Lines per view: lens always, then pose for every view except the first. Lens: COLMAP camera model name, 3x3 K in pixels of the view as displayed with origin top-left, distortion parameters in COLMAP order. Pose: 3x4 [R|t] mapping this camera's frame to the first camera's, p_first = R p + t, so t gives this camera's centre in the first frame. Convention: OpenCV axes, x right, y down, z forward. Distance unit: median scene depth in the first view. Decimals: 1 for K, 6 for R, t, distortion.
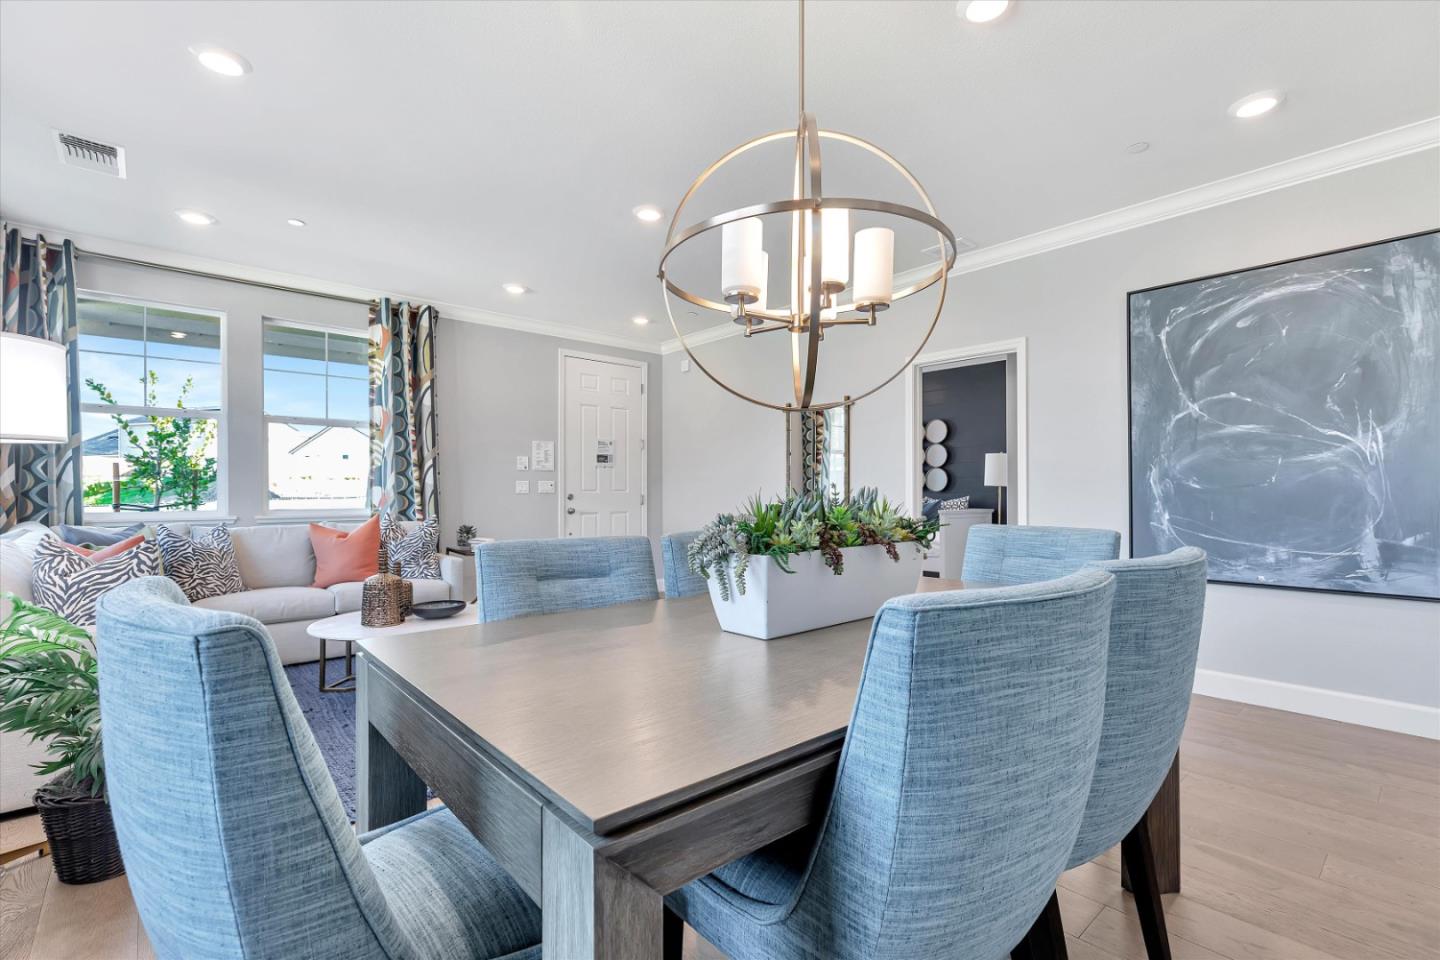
lens RADIAL K [[651.8, 0, 714.9], [0, 651.8, 487.9], [0, 0, 1]] dist [0.002981, -0.000042]
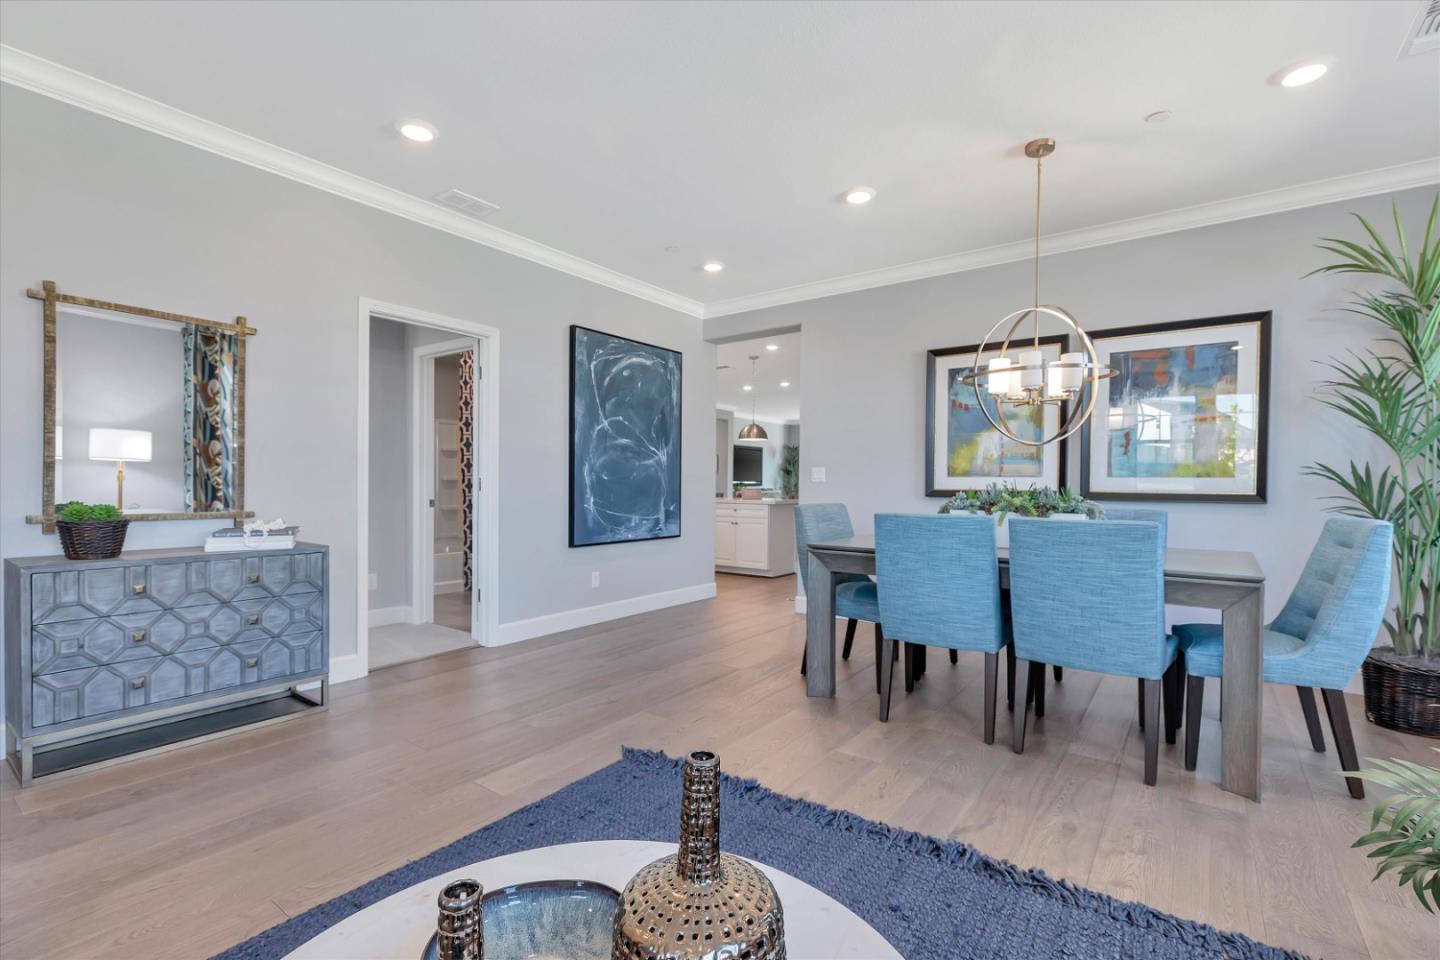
lens RADIAL K [[651.8, 0, 726.1], [0, 651.8, 489.8], [0, 0, 1]] dist [0.002981, -0.000042]
pose [[-0.225497, -0.010605, 0.974186, -0.750884], [-0.013067, 0.999884, 0.007860, 0.009002], [-0.974156, -0.010957, -0.225609, 1.107936]]
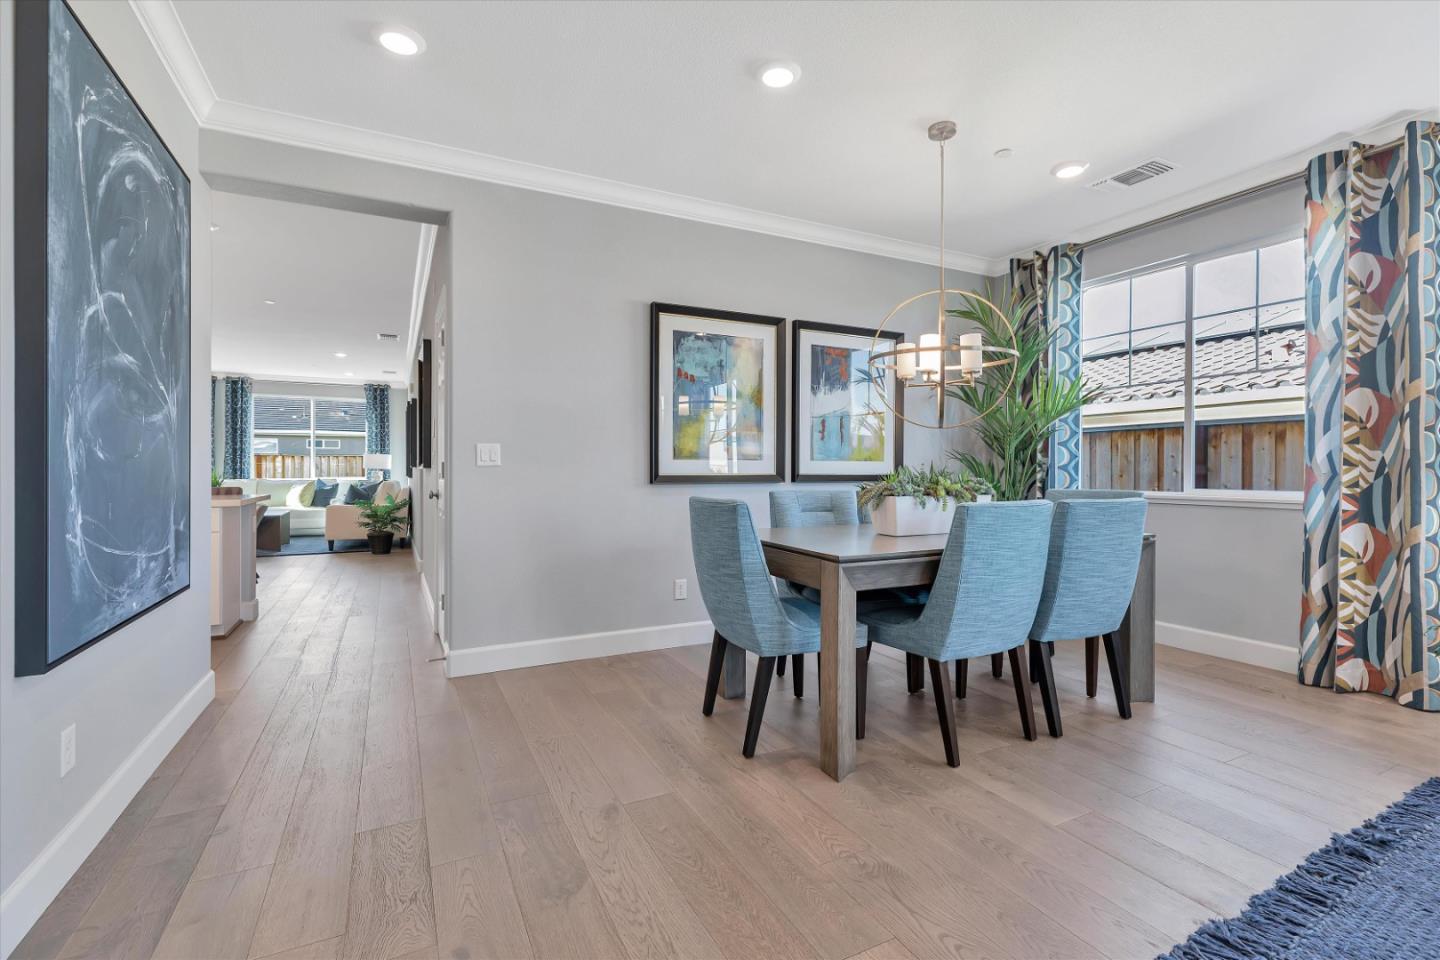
lens RADIAL K [[651.8, 0, 727.1], [0, 651.8, 468.9], [0, 0, 1]] dist [0.002981, -0.000042]
pose [[-0.972099, 0.001144, 0.234569, 0.139035], [-0.000709, 0.999969, -0.007818, 0.012587], [-0.234571, -0.007766, -0.972068, 1.442263]]
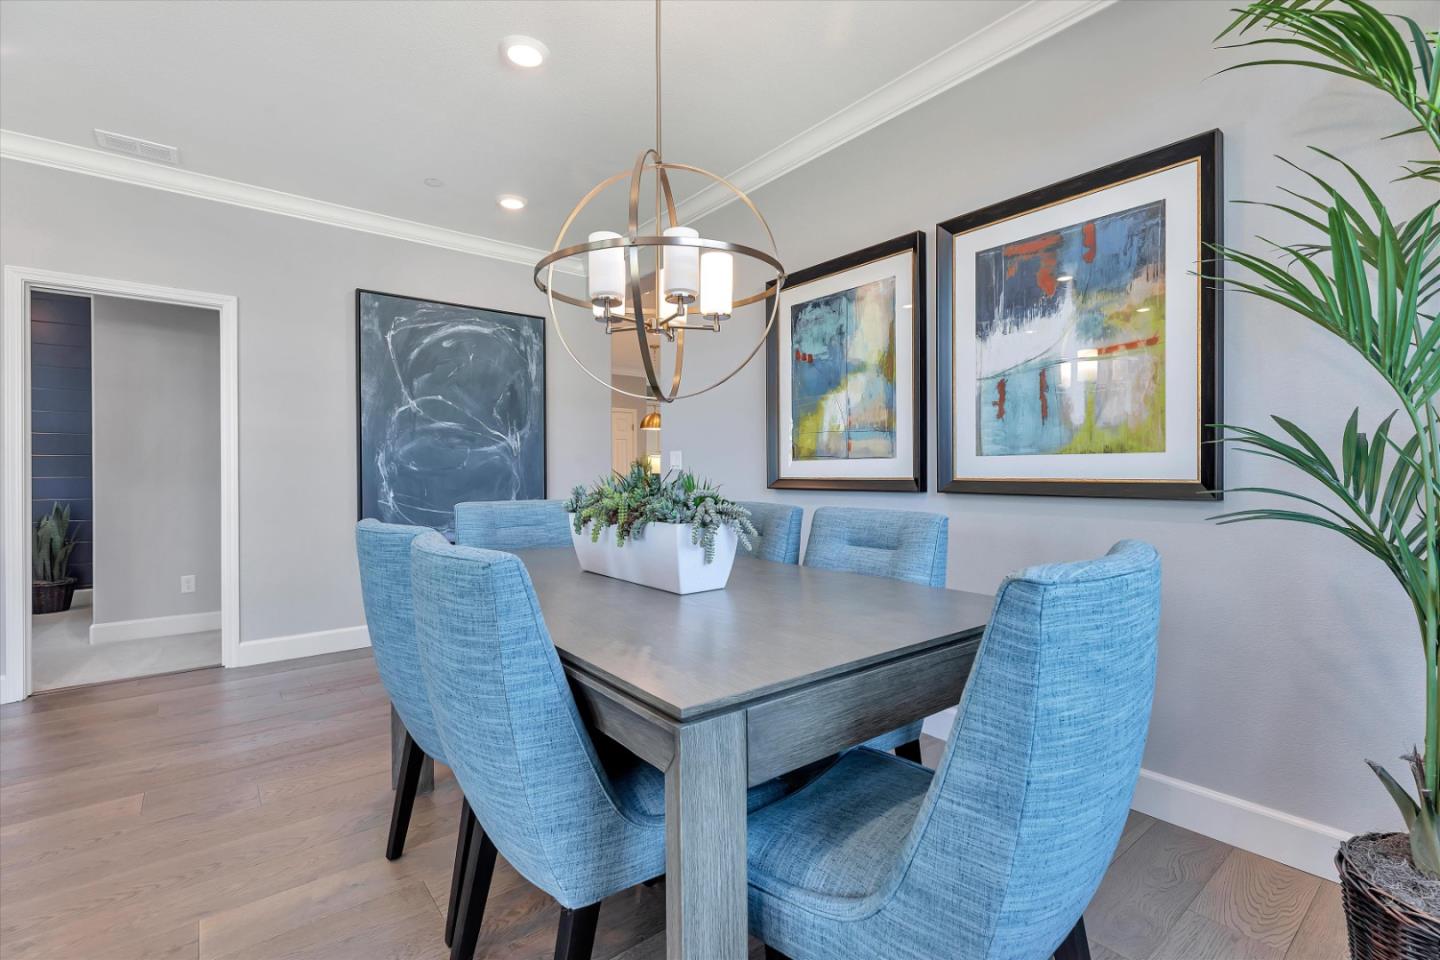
lens RADIAL K [[651.8, 0, 729.1], [0, 651.8, 472.1], [0, 0, 1]] dist [0.002981, -0.000042]
pose [[0.029562, 0.001724, 0.999561, -0.474973], [-0.000884, 0.999998, -0.001698, 0.005751], [-0.999563, -0.000834, 0.029564, 0.395098]]
